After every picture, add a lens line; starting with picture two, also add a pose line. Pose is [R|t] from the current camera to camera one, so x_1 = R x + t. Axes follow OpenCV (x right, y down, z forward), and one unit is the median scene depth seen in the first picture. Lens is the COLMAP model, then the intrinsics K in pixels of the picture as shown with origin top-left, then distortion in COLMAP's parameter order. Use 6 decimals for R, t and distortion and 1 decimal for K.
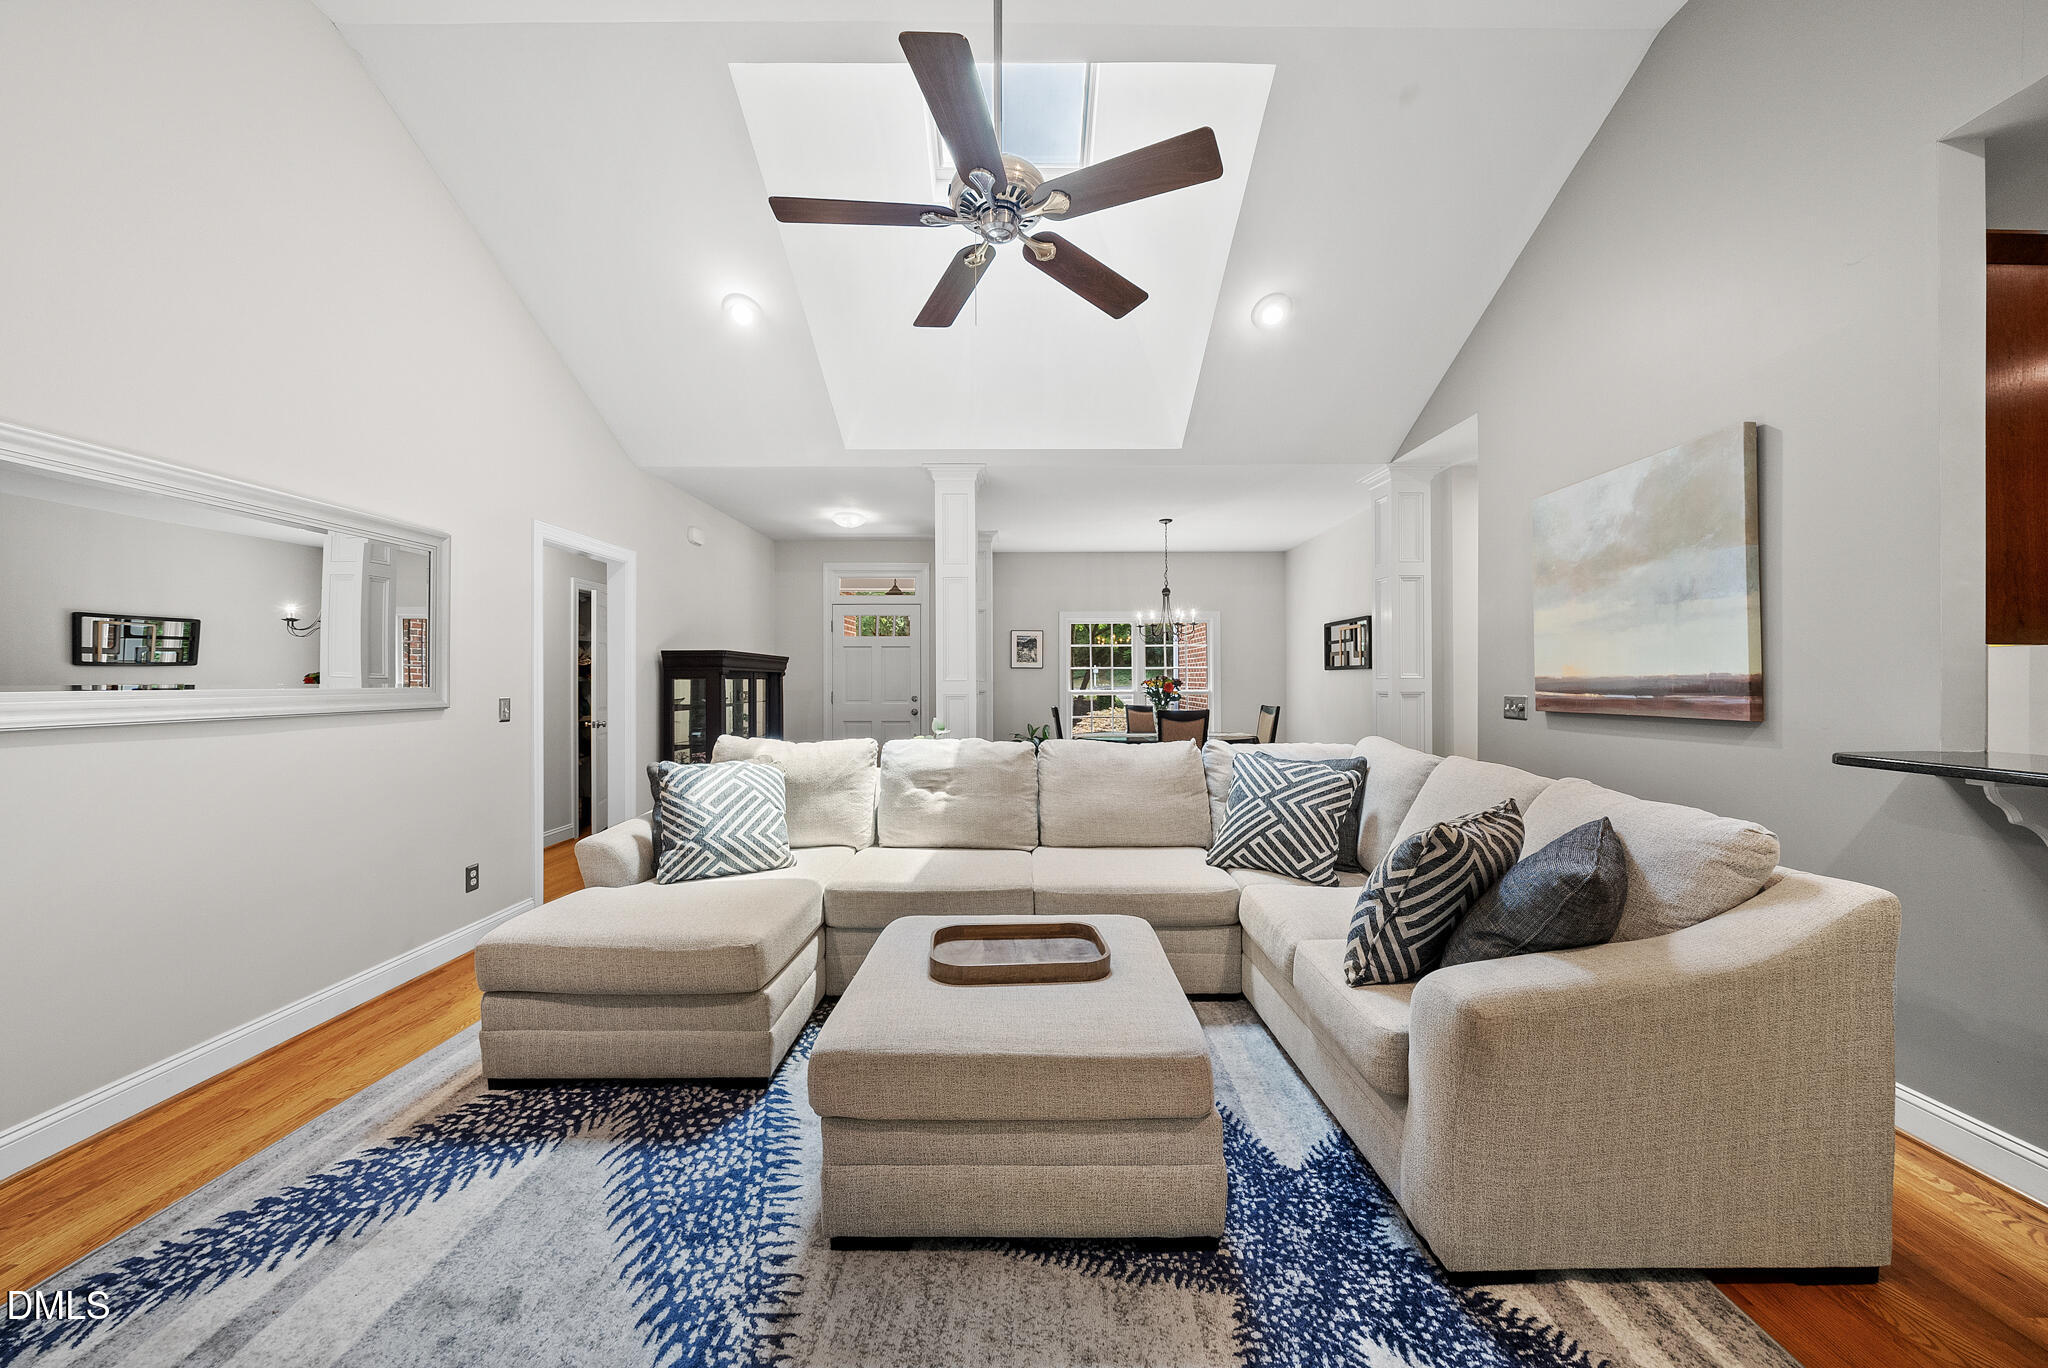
lens RADIAL K [[707.5, 0, 1024.0], [0, 707.5, 684.0], [0, 0, 1]] dist [0.000231, 0.000003]
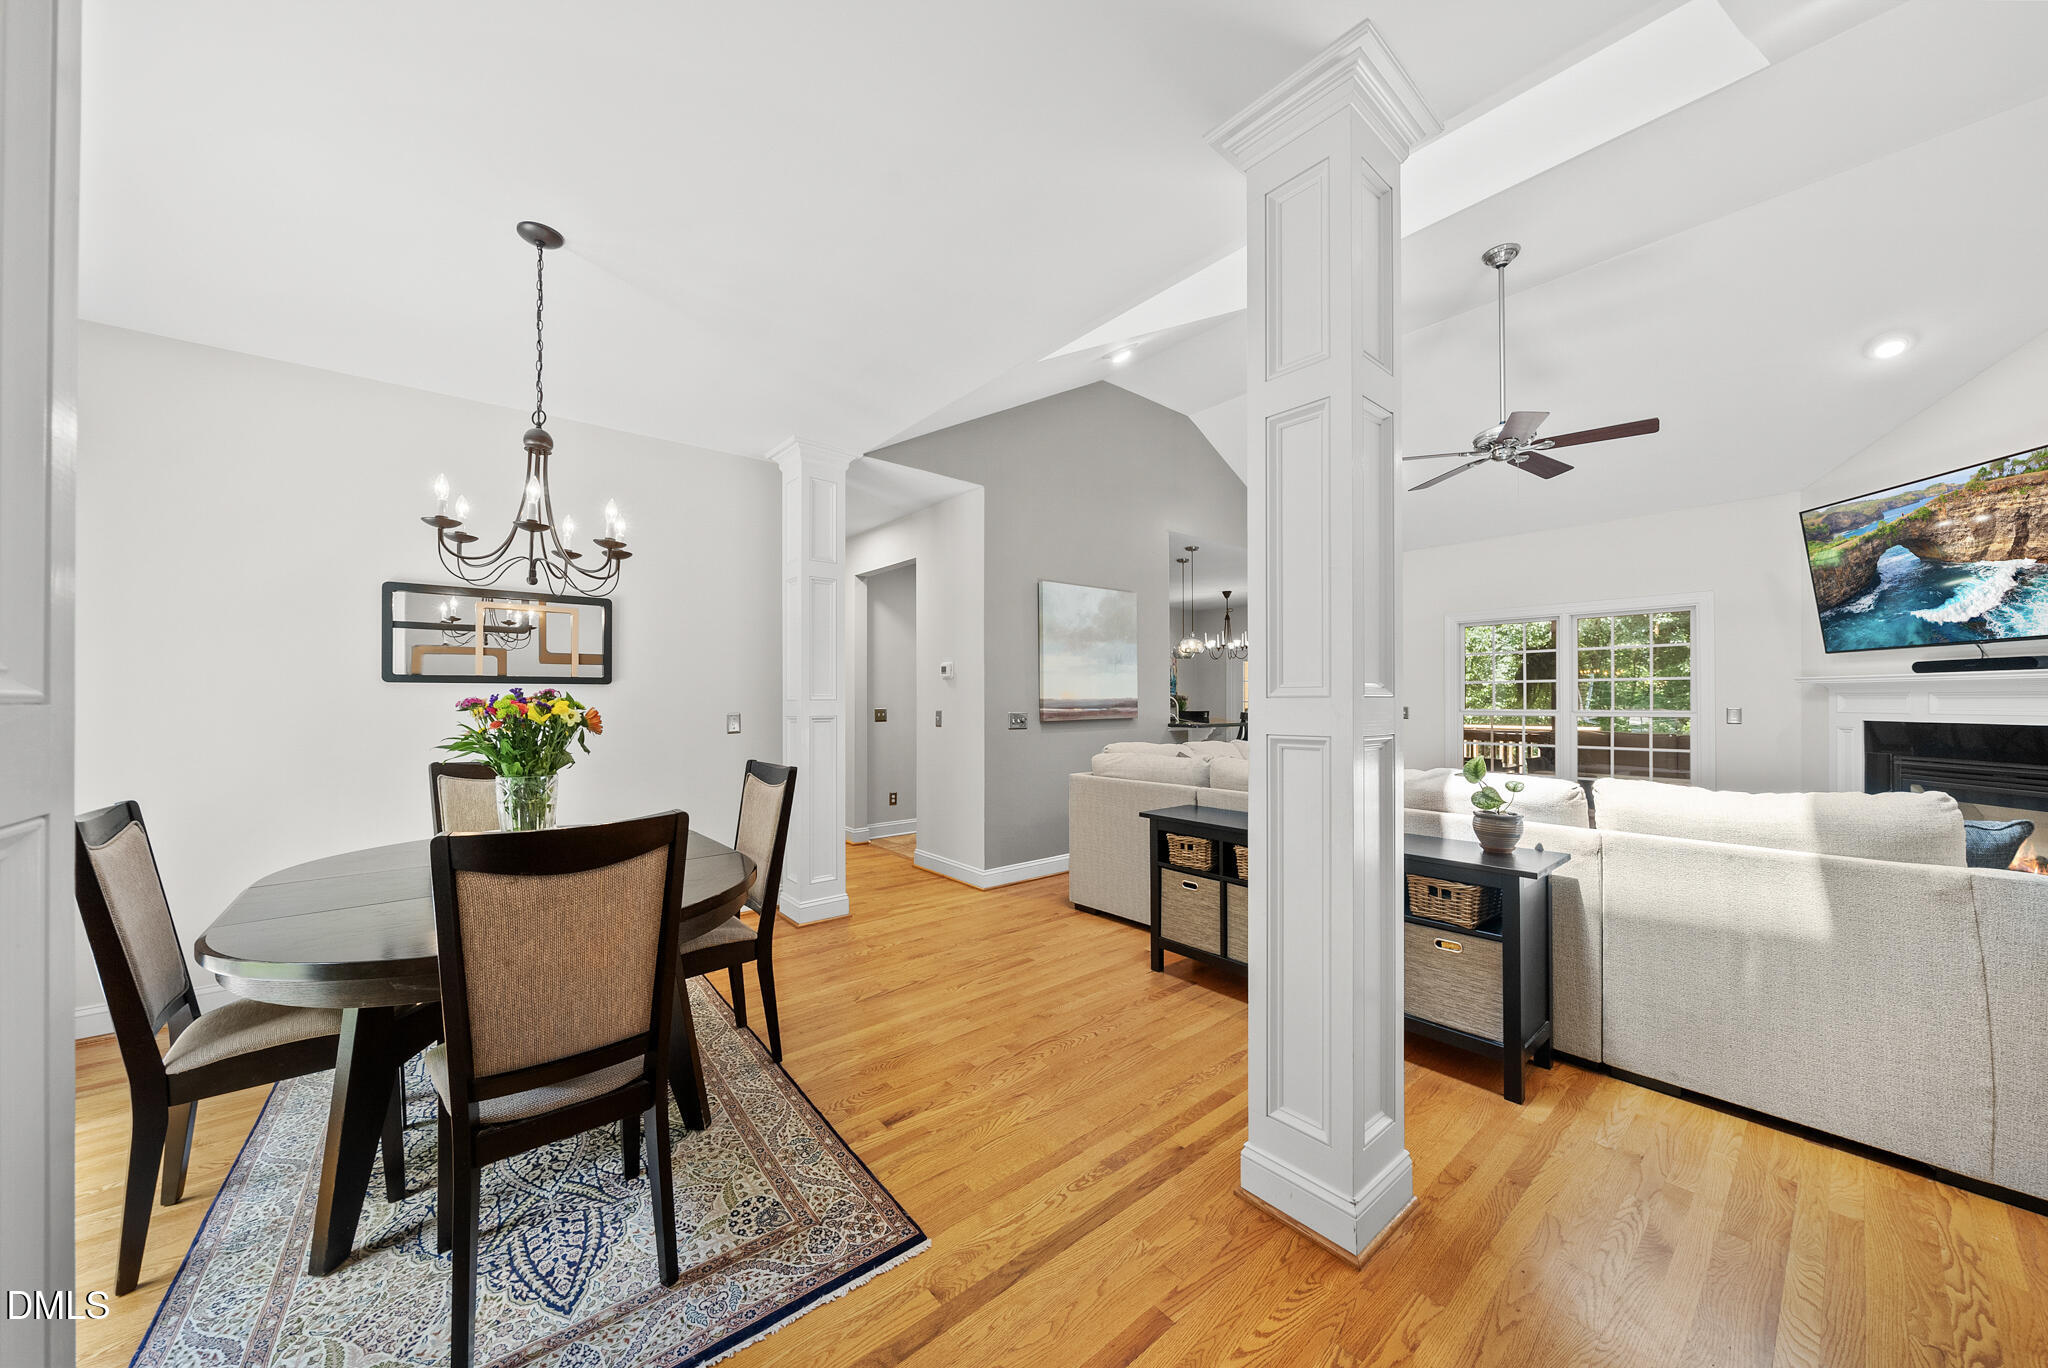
lens RADIAL K [[707.5, 0, 1024.0], [0, 707.5, 684.0], [0, 0, 1]] dist [0.000231, 0.000003]
pose [[-0.657770, 0.008794, 0.753167, -0.434066], [0.002211, 0.999950, -0.009744, -0.030739], [-0.753215, -0.004744, -0.657757, 2.279841]]
